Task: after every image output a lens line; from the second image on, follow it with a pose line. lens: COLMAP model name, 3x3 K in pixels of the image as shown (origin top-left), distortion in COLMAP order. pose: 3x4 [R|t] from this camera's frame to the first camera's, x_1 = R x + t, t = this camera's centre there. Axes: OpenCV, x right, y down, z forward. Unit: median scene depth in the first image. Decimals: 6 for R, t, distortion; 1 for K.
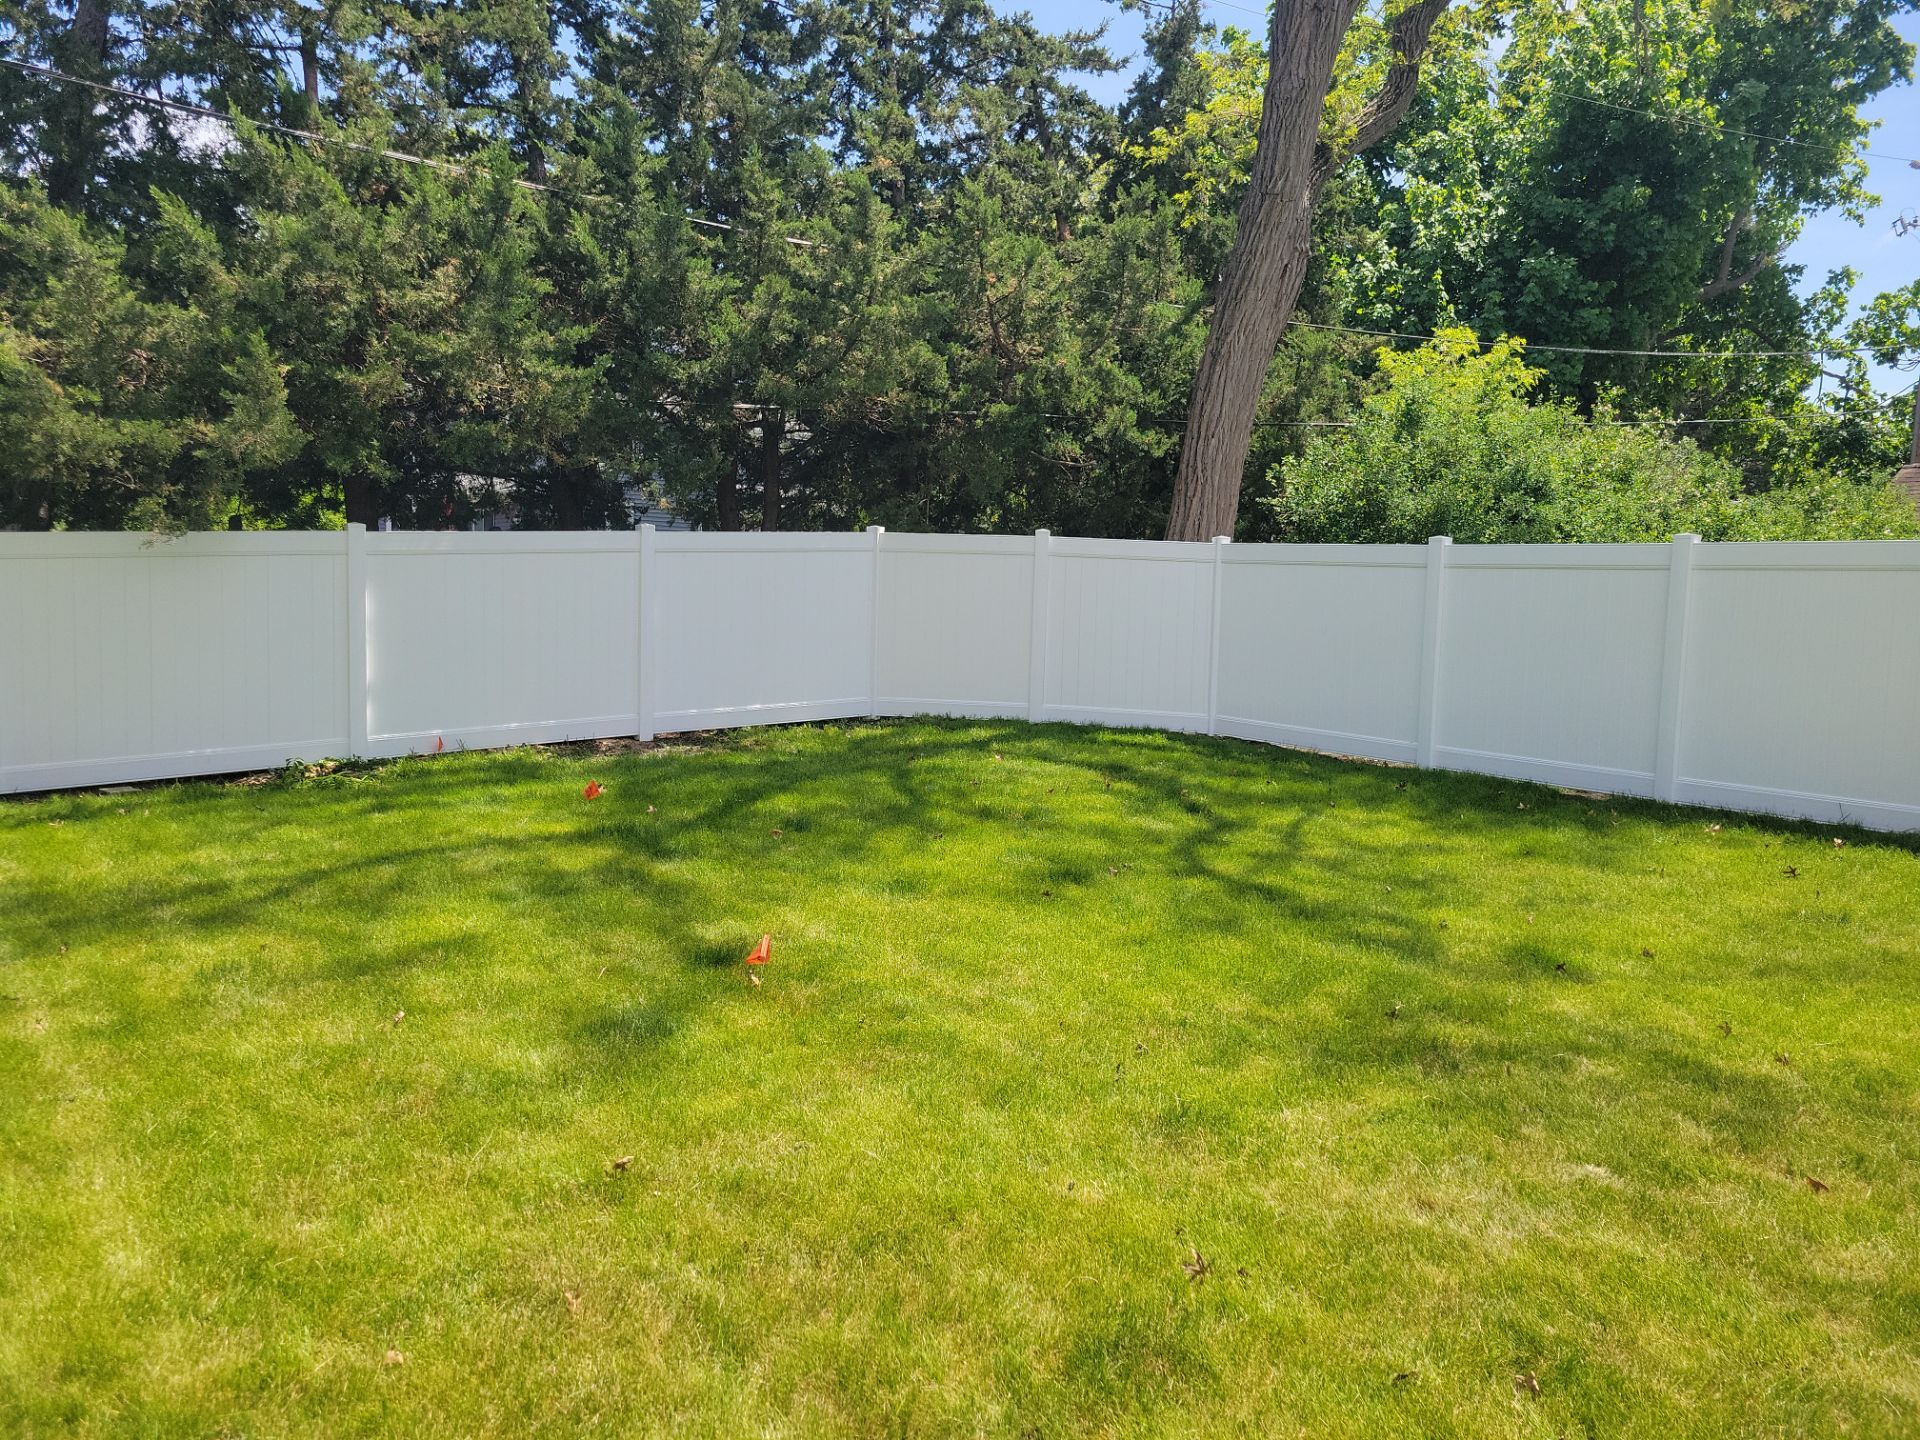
lens RADIAL K [[1444.8, 0, 962.2], [0, 1444.8, 718.4], [0, 0, 1]] dist [0.051259, -0.028695]
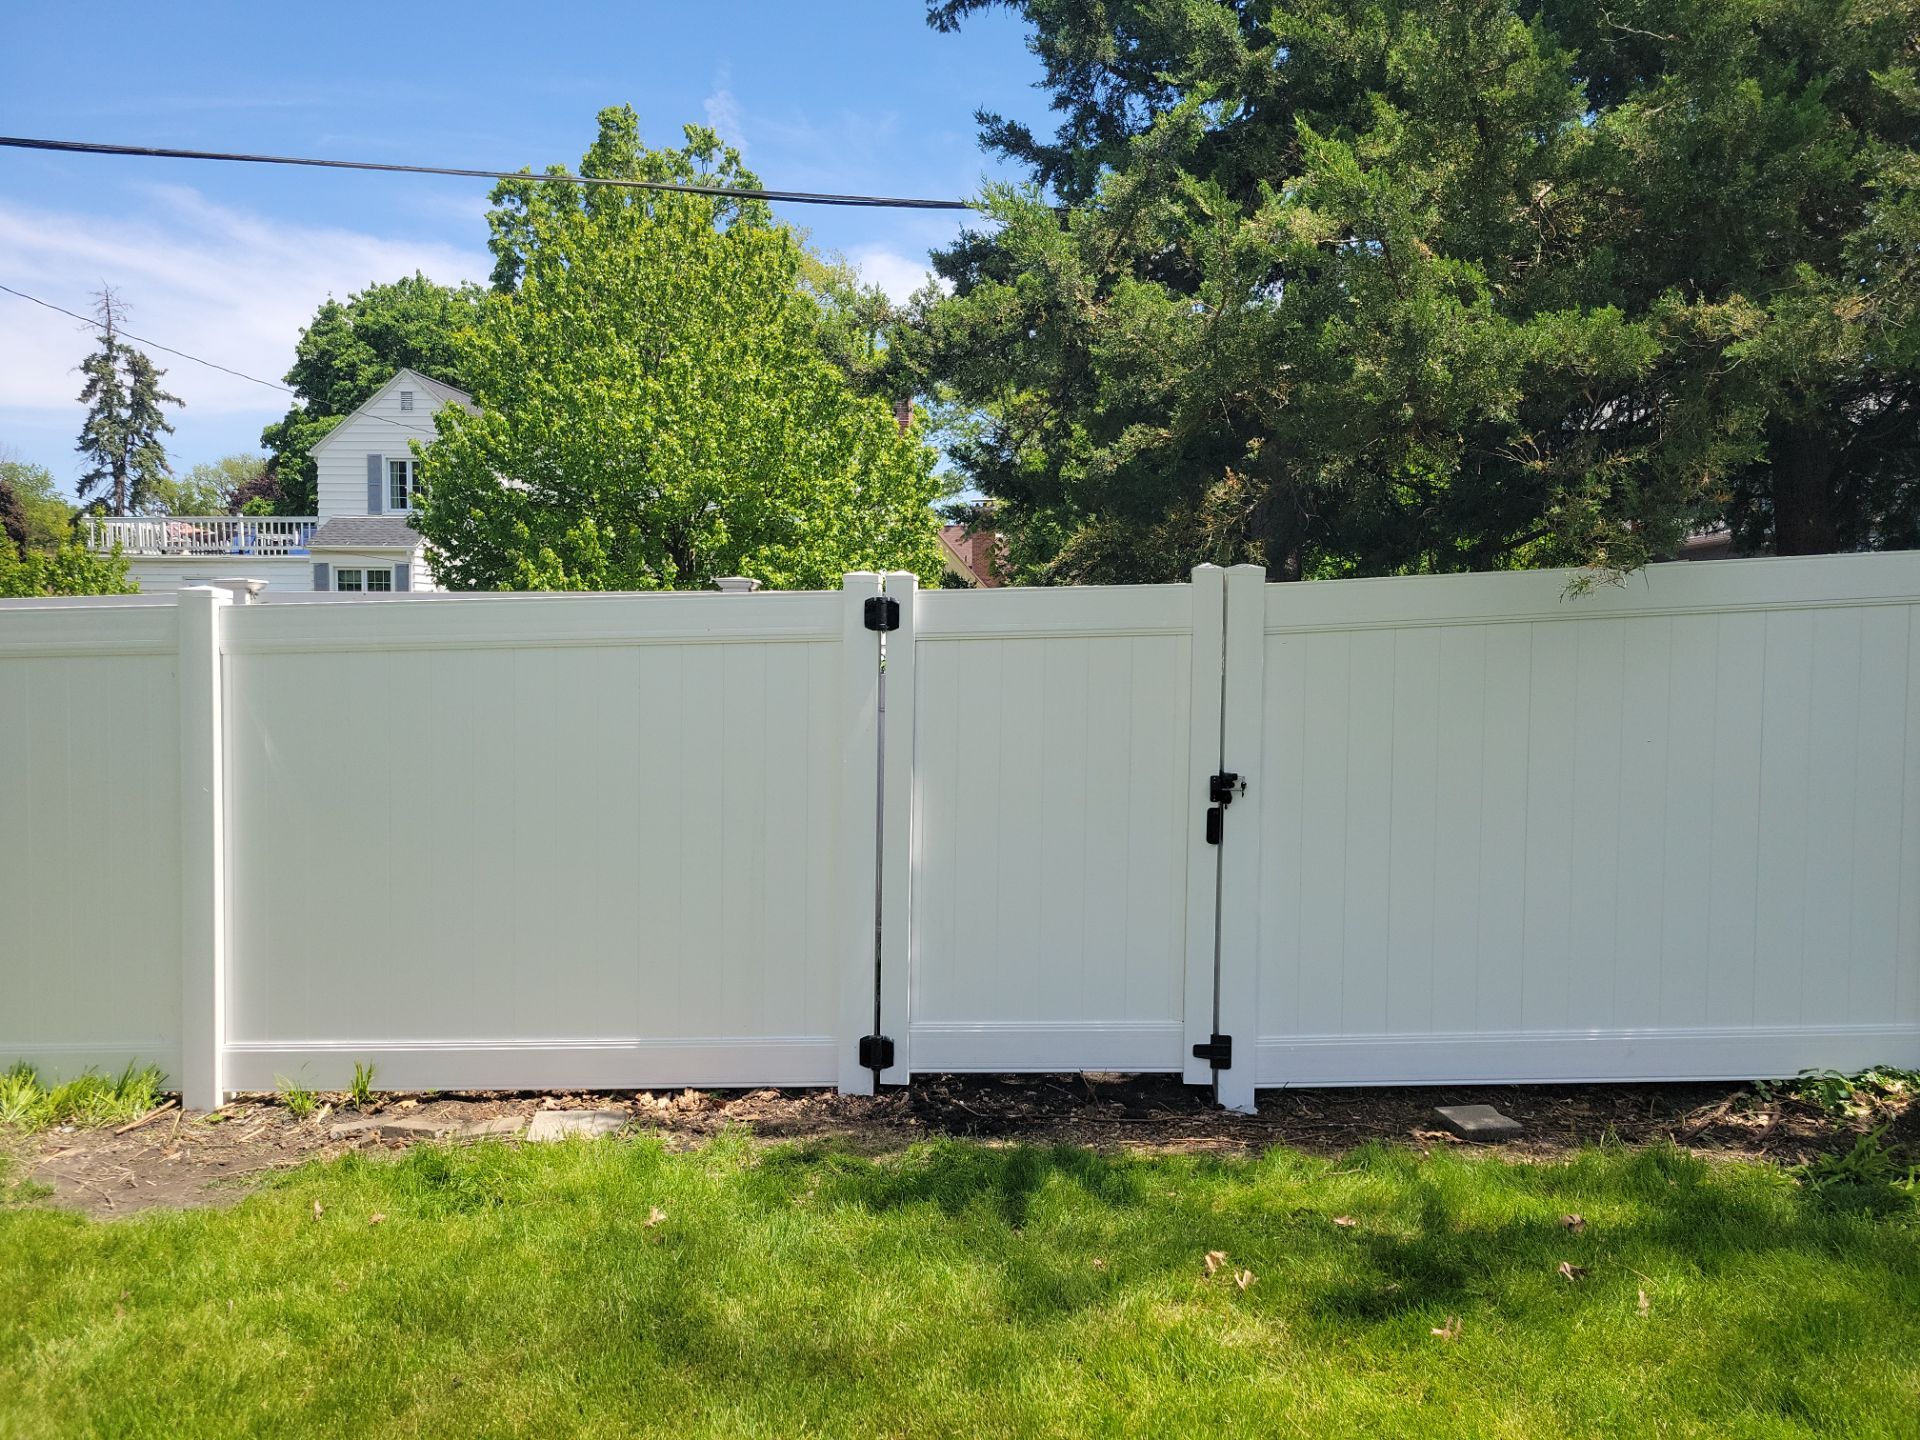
lens RADIAL K [[1444.8, 0, 974.6], [0, 1444.8, 687.3], [0, 0, 1]] dist [0.051259, -0.028695]
pose [[0.766496, -0.005379, -0.642227, -0.444599], [-0.039383, 0.997689, -0.055360, -0.062987], [0.641041, 0.067726, 0.764513, 0.594847]]
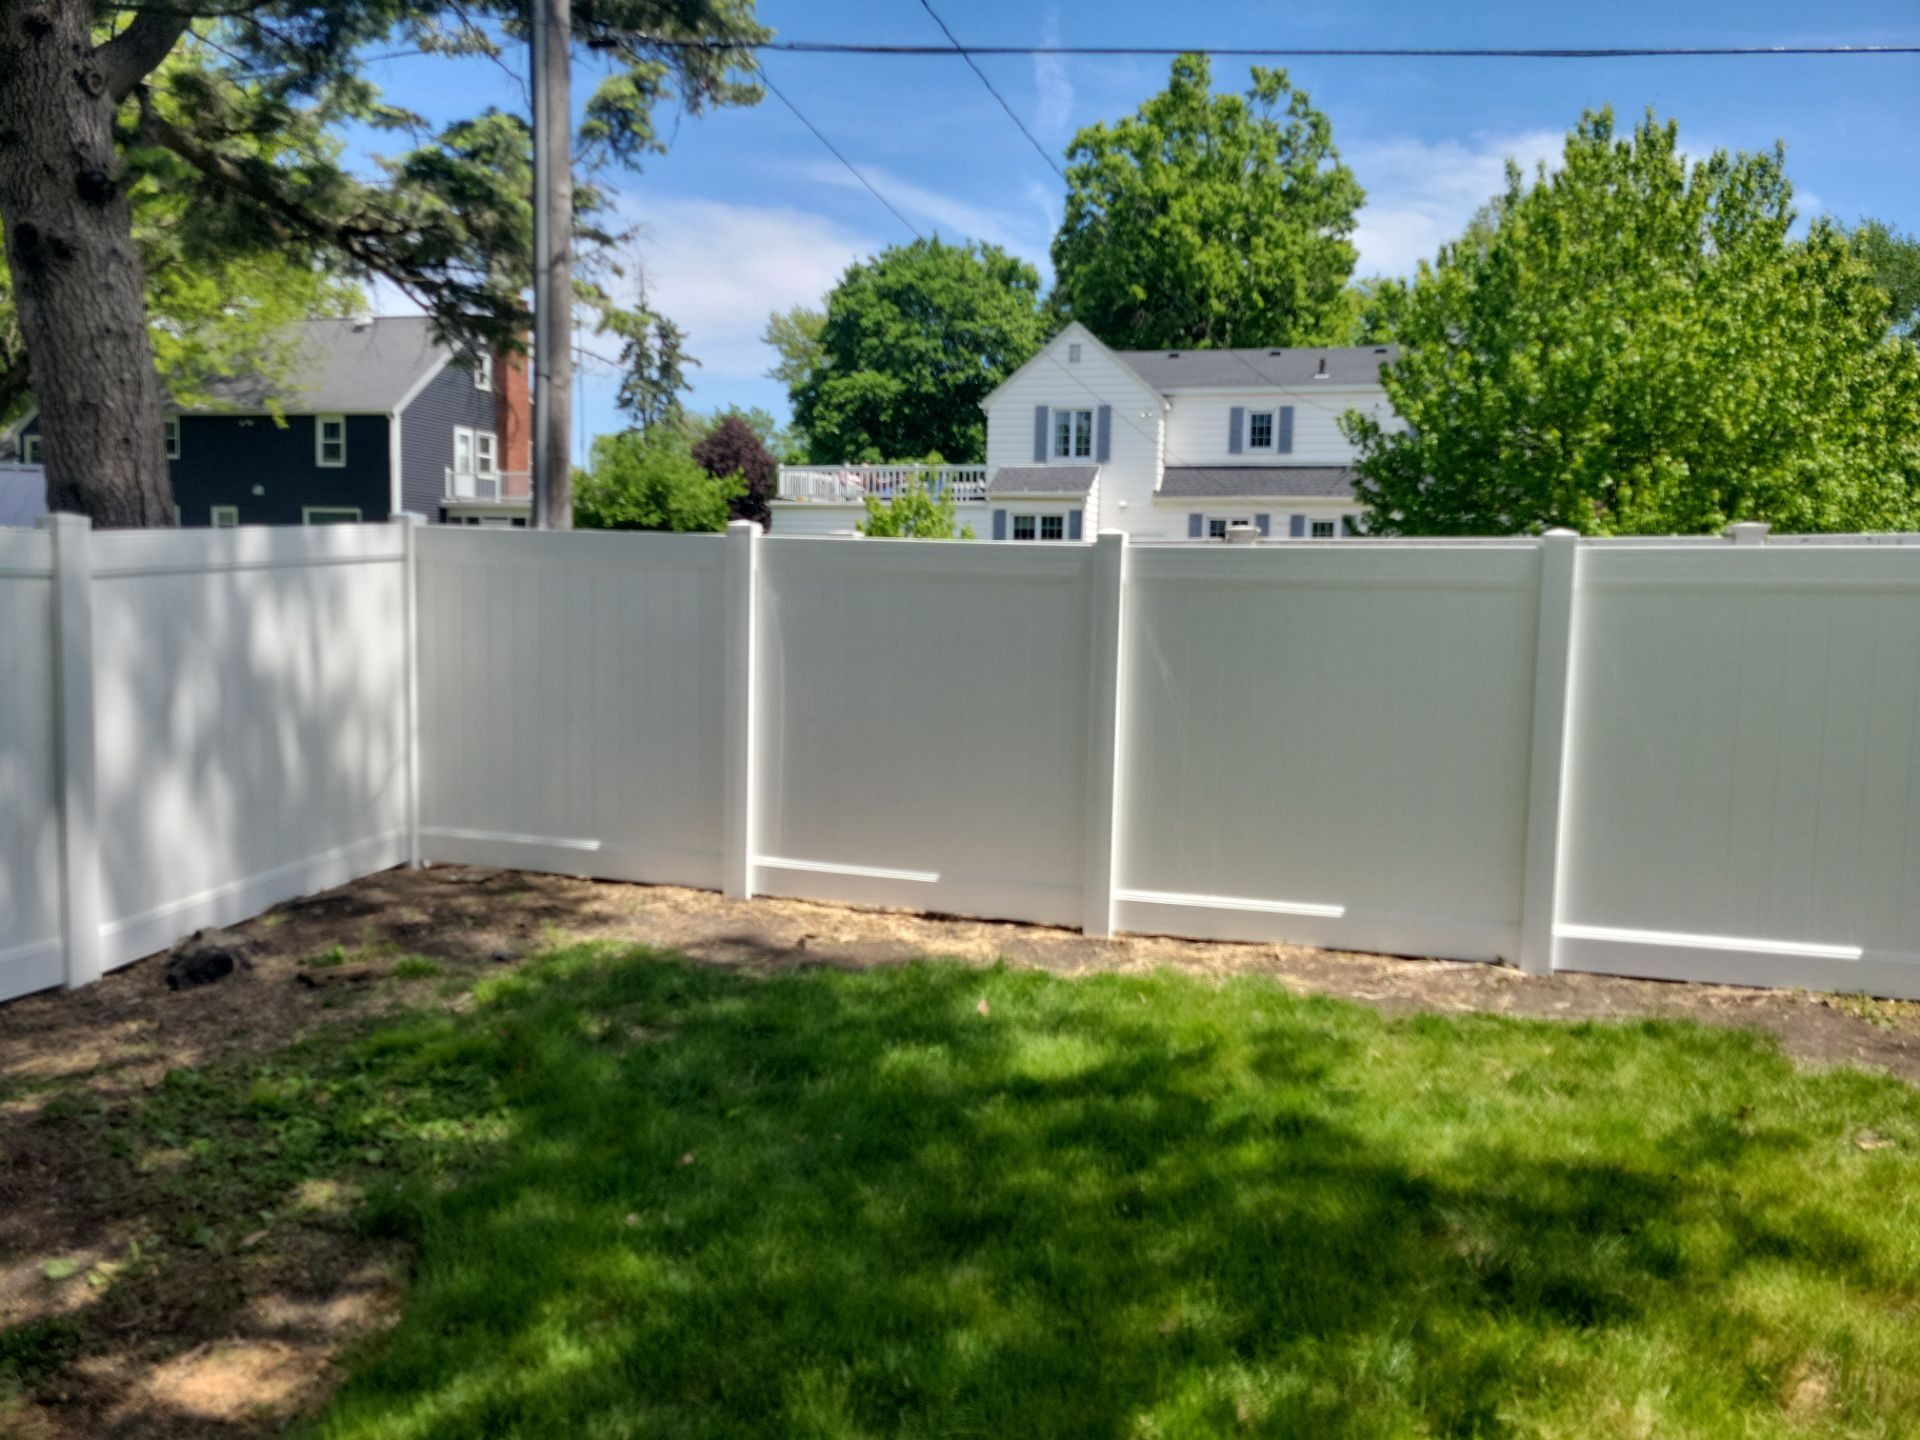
lens RADIAL K [[1444.8, 0, 960.2], [0, 1444.8, 670.3], [0, 0, 1]] dist [0.051259, -0.028695]
pose [[0.603213, 0.028676, -0.797064, -1.059820], [-0.073581, 0.997092, -0.019814, -0.003527], [0.794179, 0.070601, 0.603569, -0.052924]]
